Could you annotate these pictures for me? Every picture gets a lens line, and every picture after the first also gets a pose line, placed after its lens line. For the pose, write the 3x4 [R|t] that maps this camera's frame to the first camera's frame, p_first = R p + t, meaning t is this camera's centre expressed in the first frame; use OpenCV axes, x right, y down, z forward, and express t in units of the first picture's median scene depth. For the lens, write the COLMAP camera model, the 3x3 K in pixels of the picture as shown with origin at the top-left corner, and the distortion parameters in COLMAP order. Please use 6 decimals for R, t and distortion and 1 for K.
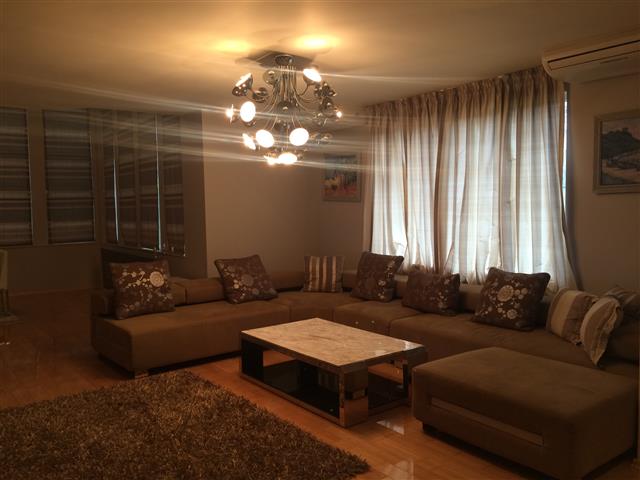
lens RADIAL K [[547.1, 0, 321.6], [0, 547.1, 241.4], [0, 0, 1]] dist [0.083598, -0.103129]
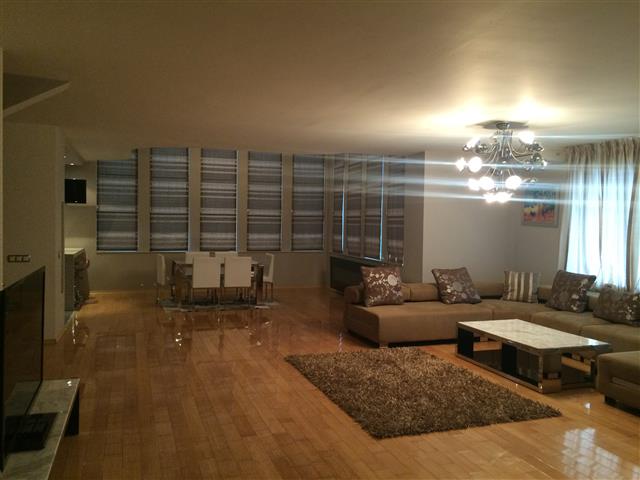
lens RADIAL K [[547.1, 0, 318.5], [0, 547.1, 241.4], [0, 0, 1]] dist [0.083598, -0.103129]
pose [[0.946599, 0.041799, -0.319693, -0.042814], [-0.050643, 0.998528, -0.019397, 0.007900], [0.318412, 0.034551, 0.947323, -0.368027]]
